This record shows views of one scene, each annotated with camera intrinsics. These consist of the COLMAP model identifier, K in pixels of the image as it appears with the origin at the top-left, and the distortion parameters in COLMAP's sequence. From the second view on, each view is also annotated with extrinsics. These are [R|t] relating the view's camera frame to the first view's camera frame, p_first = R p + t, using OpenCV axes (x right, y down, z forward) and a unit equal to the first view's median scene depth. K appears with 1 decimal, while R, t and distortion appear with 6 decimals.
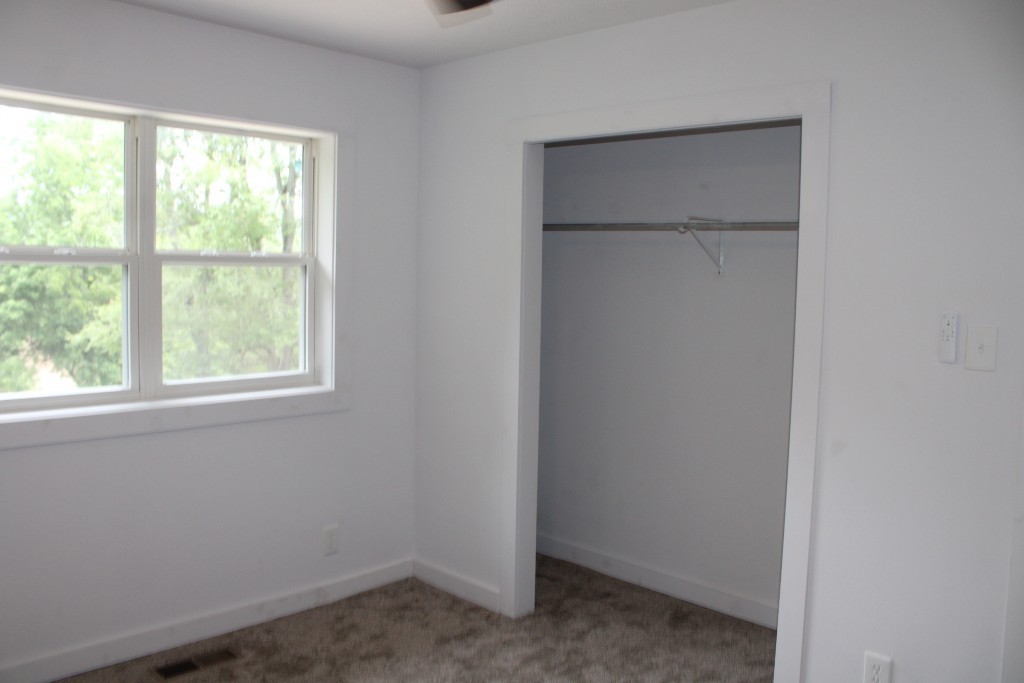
lens RADIAL K [[852.1, 0, 512.0], [0, 852.1, 341.5], [0, 0, 1]] dist [-0.116757, 0.001111]
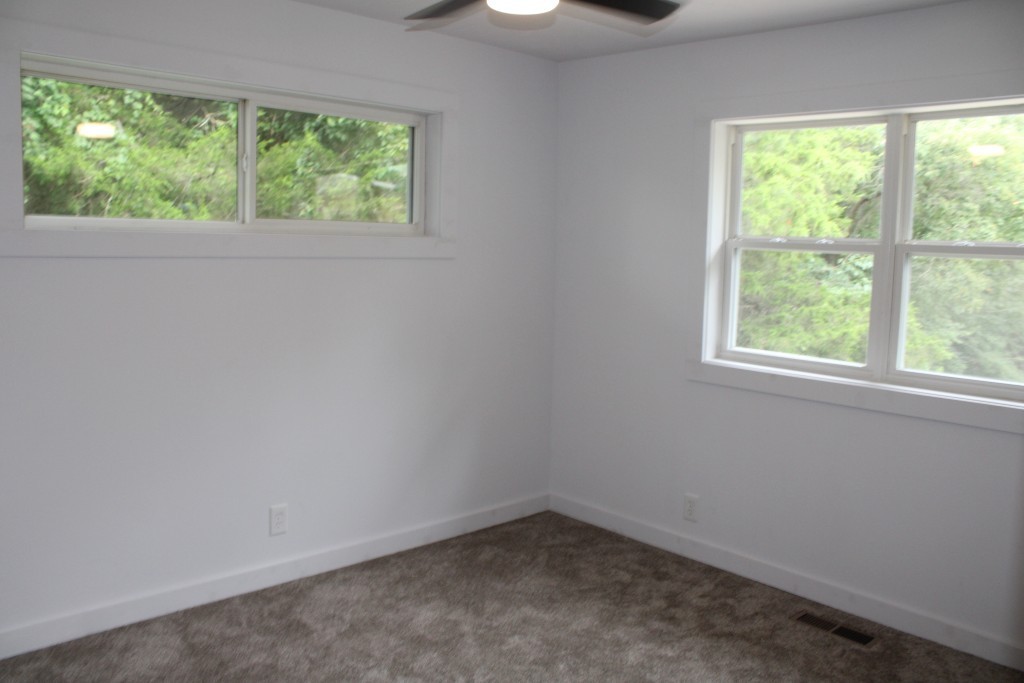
lens RADIAL K [[852.1, 0, 512.0], [0, 852.1, 341.5], [0, 0, 1]] dist [-0.116757, 0.001111]
pose [[-0.060146, 0.092903, -0.993857, 0.786697], [-0.115830, 0.988284, 0.099392, -0.038258], [0.991446, 0.121097, -0.048680, 0.704123]]
